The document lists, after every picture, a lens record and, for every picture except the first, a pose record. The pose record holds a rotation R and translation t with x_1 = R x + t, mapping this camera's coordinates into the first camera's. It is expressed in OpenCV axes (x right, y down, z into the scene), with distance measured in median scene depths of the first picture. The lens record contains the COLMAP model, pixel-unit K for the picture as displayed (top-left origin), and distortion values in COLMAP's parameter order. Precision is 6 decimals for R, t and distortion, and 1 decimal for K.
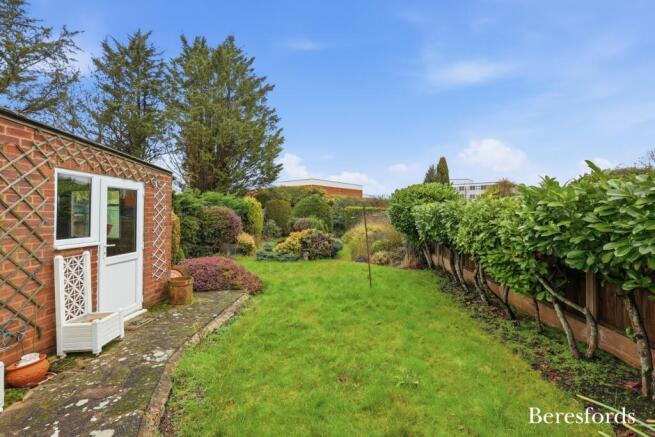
lens RADIAL K [[294.5, 0, 330.2], [0, 294.5, 209.4], [0, 0, 1]] dist [-0.000048, 0.000266]
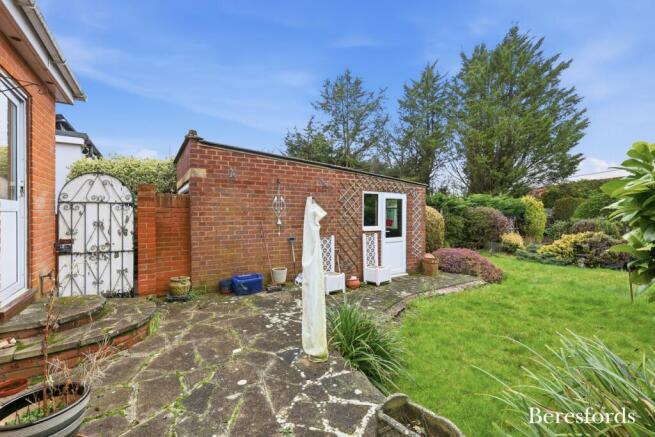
lens RADIAL K [[294.5, 0, 326.6], [0, 294.5, 213.7], [0, 0, 1]] dist [-0.000048, 0.000266]
pose [[0.587384, 0.003069, -0.809302, 0.159057], [0.008569, 0.999913, 0.010012, -0.001624], [0.809263, -0.012816, 0.587307, -0.112435]]
